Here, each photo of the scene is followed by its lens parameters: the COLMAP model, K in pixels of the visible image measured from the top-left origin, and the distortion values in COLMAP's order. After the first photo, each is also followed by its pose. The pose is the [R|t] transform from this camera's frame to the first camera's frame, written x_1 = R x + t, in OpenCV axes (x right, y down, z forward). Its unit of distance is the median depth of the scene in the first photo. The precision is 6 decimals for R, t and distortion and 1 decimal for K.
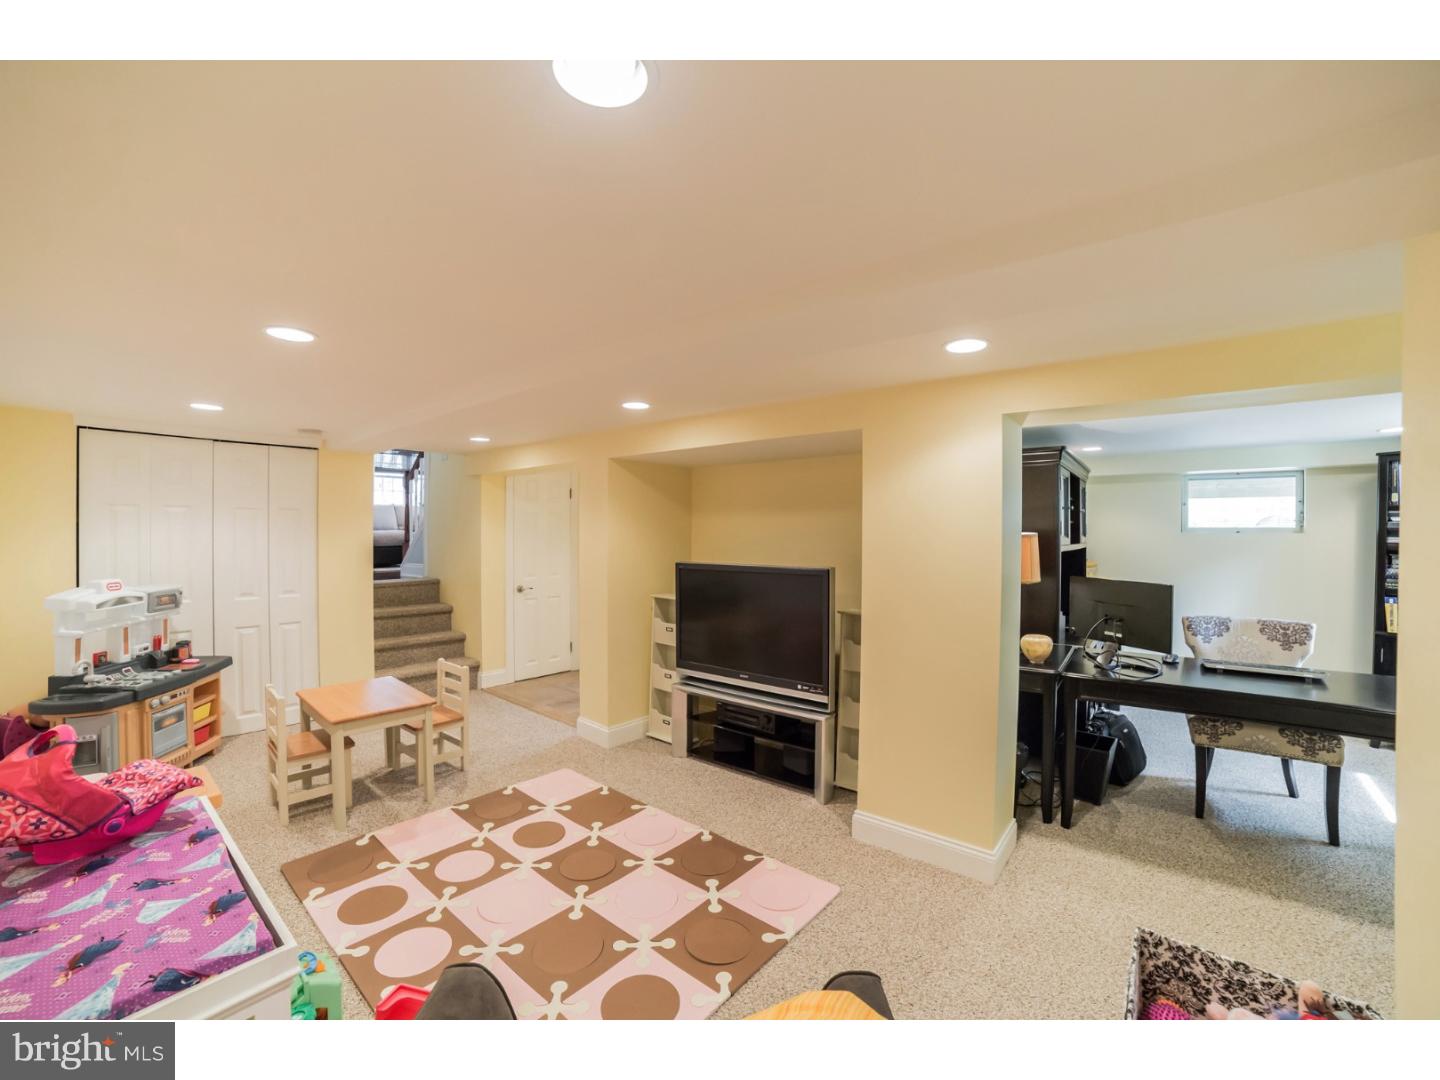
lens RADIAL K [[583.0, 0, 750.5], [0, 583.0, 550.0], [0, 0, 1]] dist [-0.019956, 0.000103]
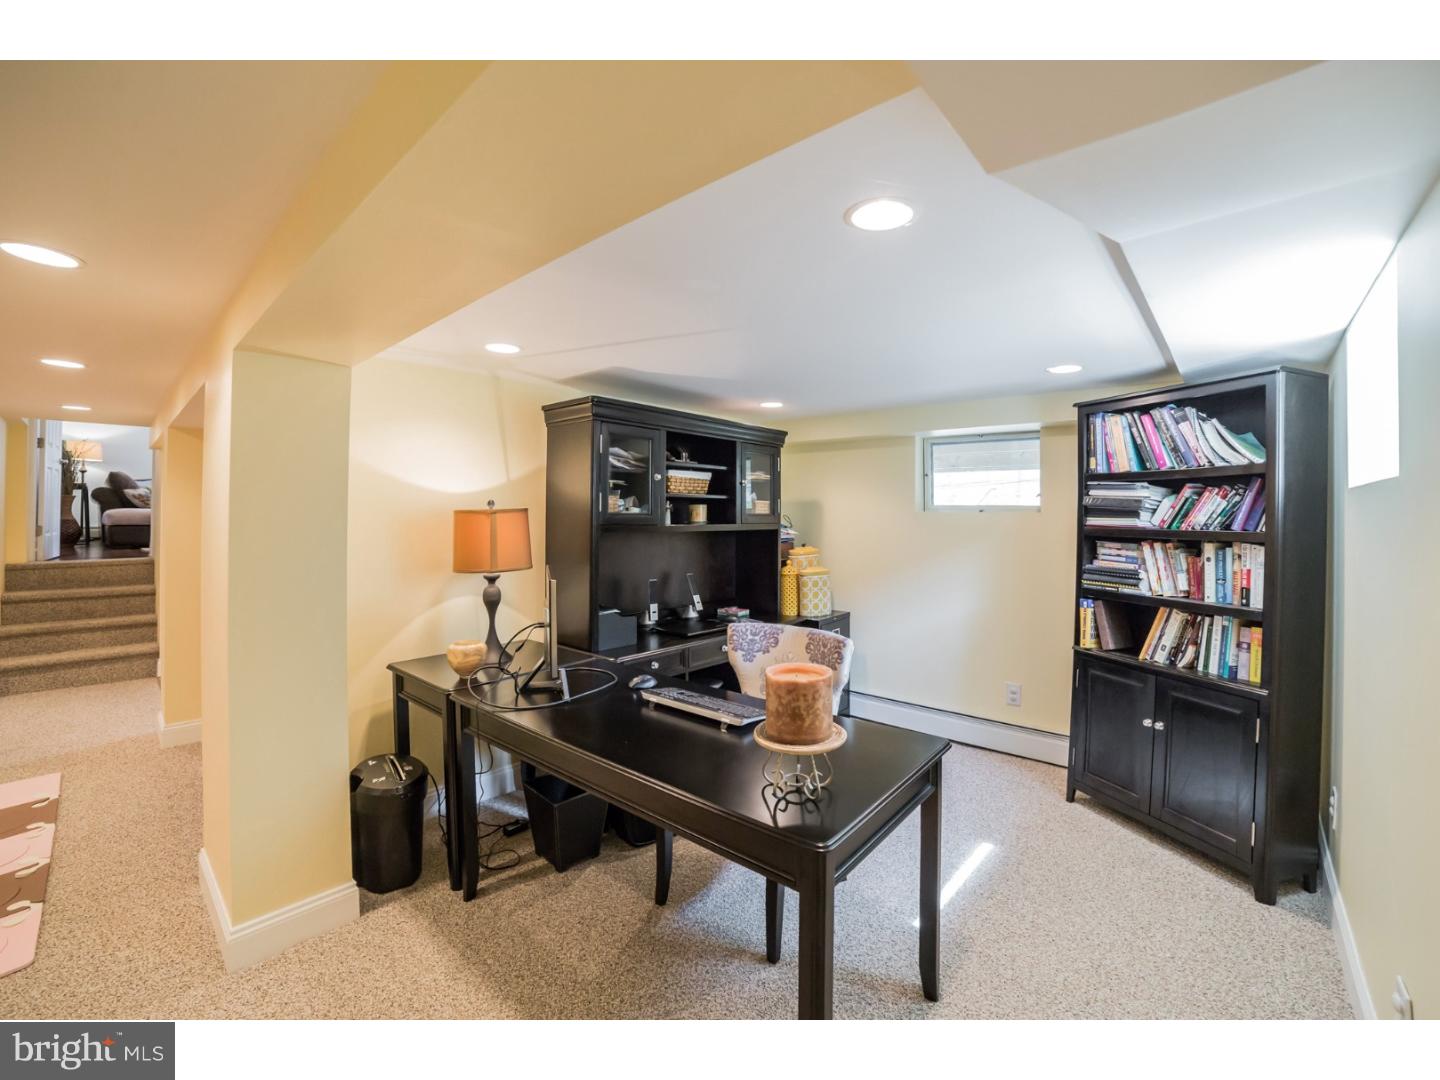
lens RADIAL K [[603.7, 0, 729.3], [0, 603.7, 533.2], [0, 0, 1]] dist [-0.034385, -0.000137]
pose [[0.995985, 0.008618, -0.089100, 0.614144], [-0.008625, 0.999963, 0.000310, -0.000877], [0.089100, 0.000460, 0.996023, 0.170864]]
